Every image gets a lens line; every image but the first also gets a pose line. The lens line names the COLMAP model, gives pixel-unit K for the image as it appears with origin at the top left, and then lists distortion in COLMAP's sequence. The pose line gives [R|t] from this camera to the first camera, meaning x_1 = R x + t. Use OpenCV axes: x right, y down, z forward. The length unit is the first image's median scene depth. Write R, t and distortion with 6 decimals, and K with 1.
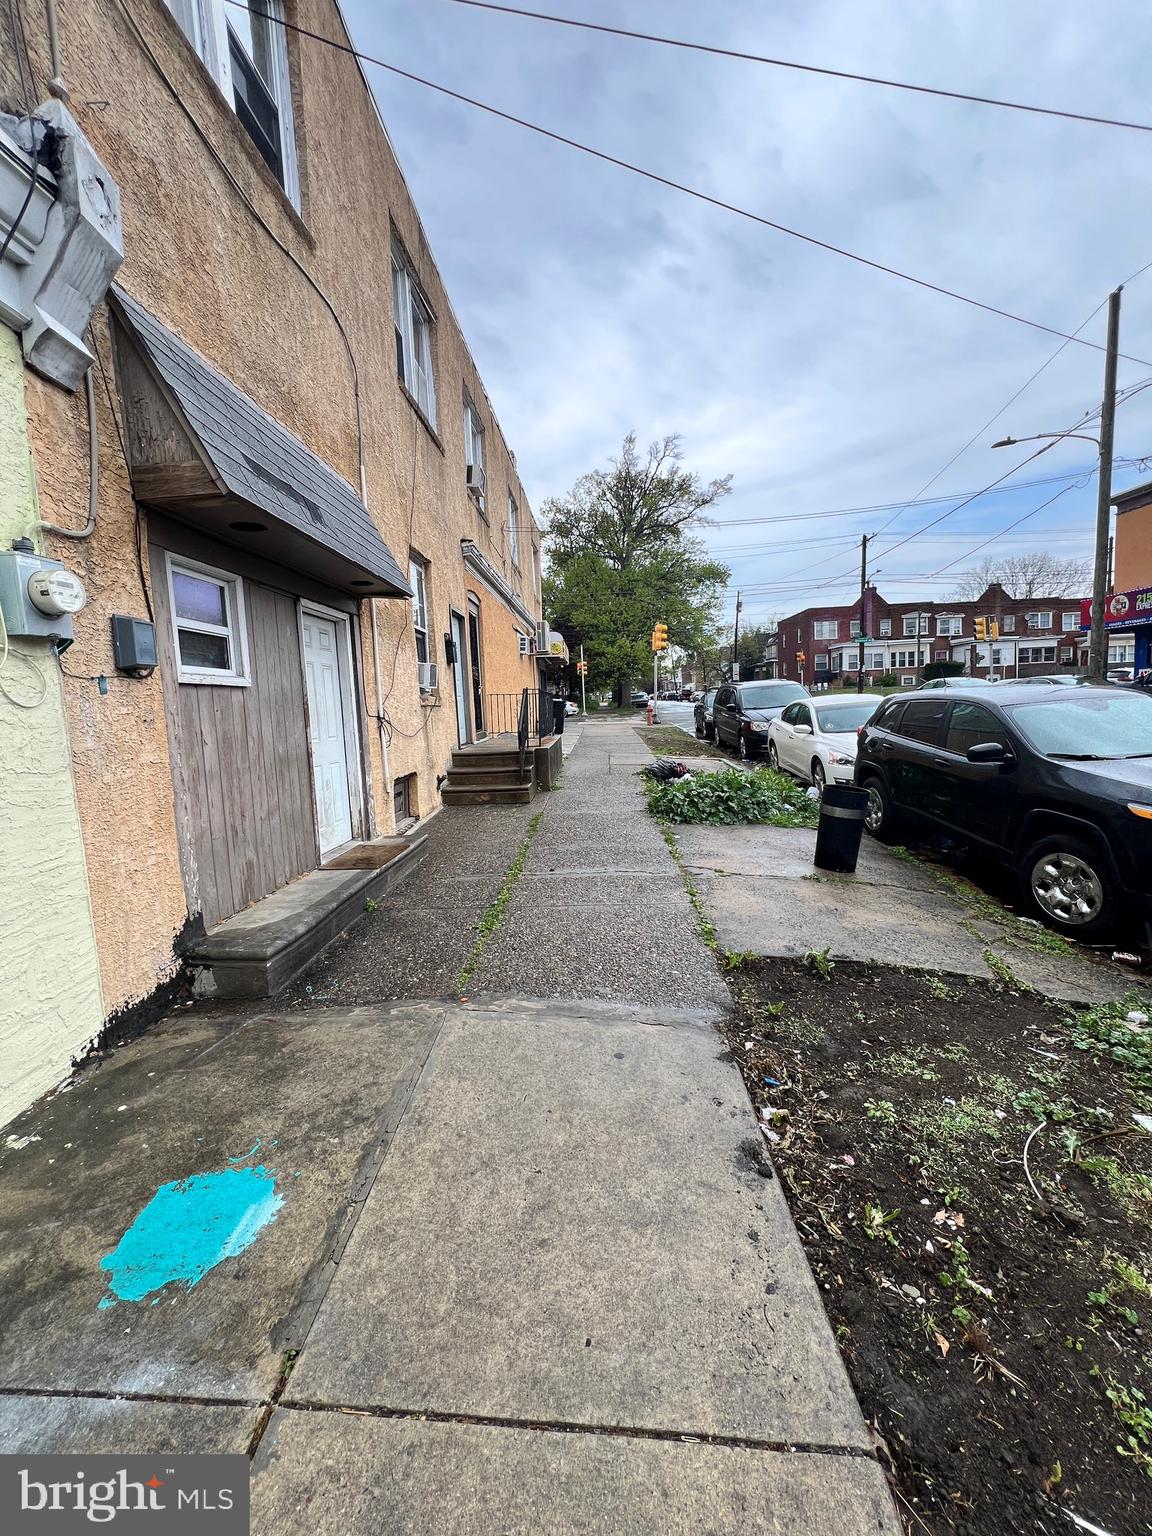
lens RADIAL K [[610.0, 0, 572.4], [0, 610.0, 764.5], [0, 0, 1]] dist [-0.005358, 0.000396]
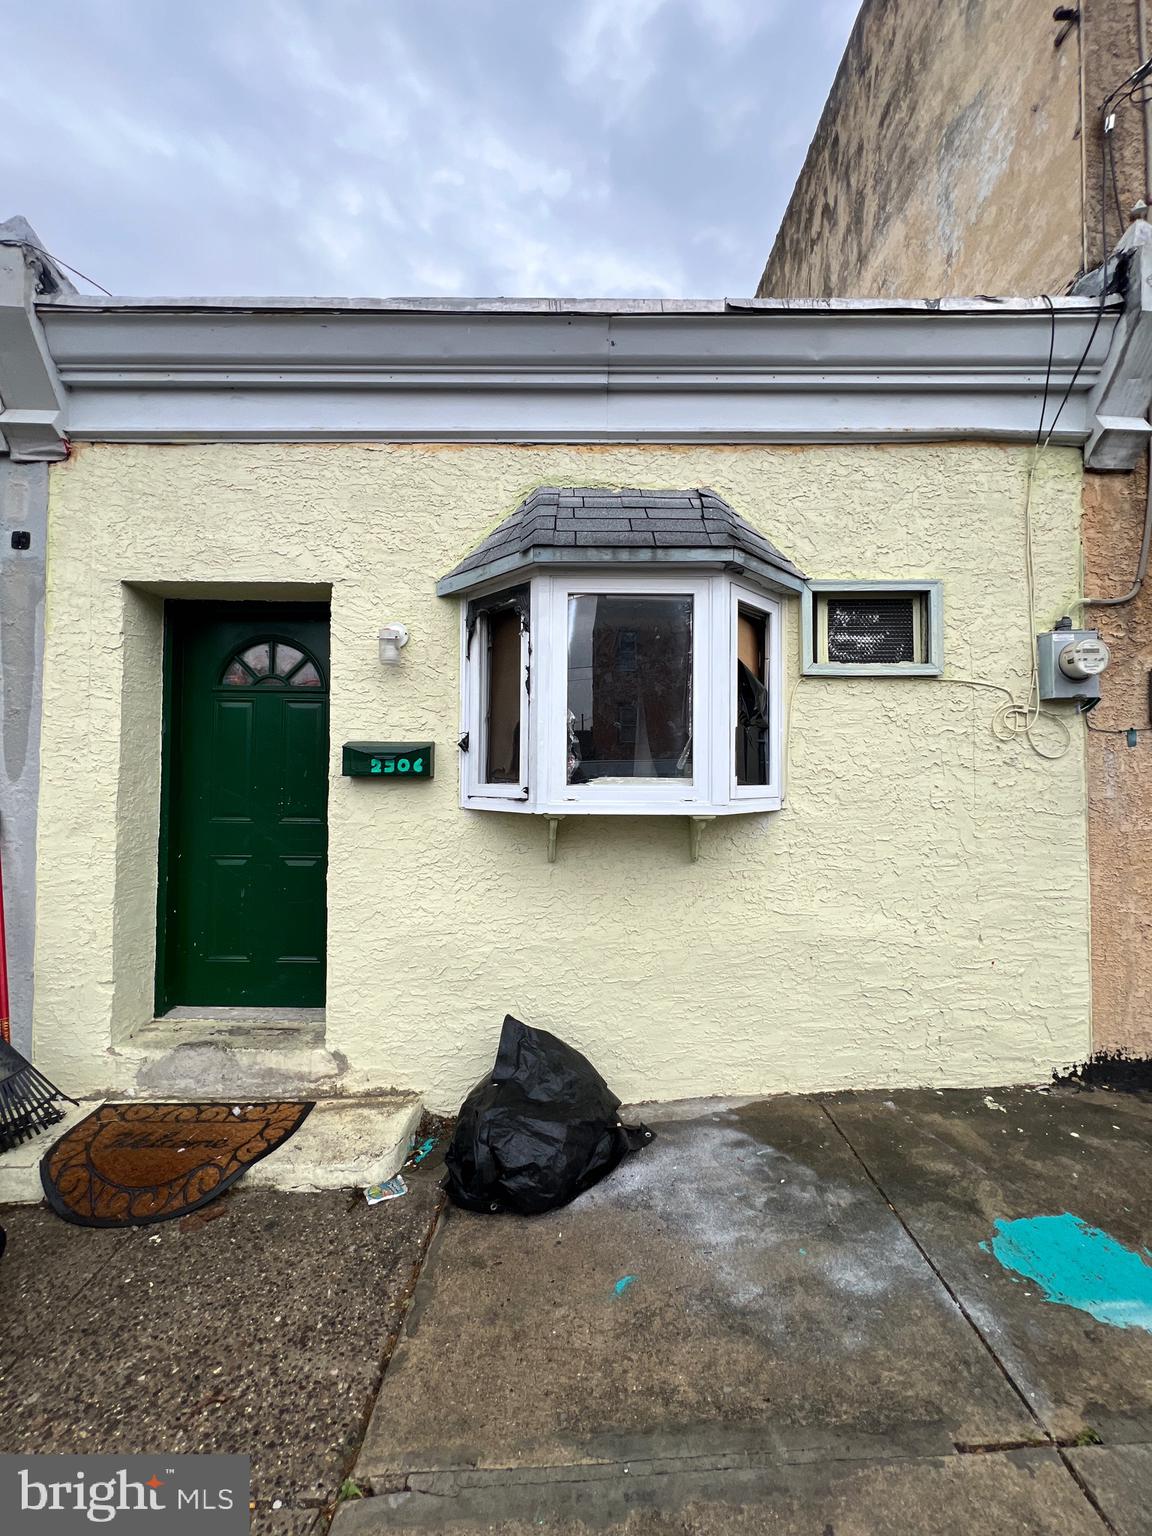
lens RADIAL K [[610.0, 0, 582.9], [0, 610.0, 766.6], [0, 0, 1]] dist [-0.005358, 0.000396]
pose [[0.046160, 0.028810, -0.998519, 0.255887], [-0.103151, 0.994378, 0.023922, -0.011459], [0.993594, 0.101894, 0.048872, 0.026260]]
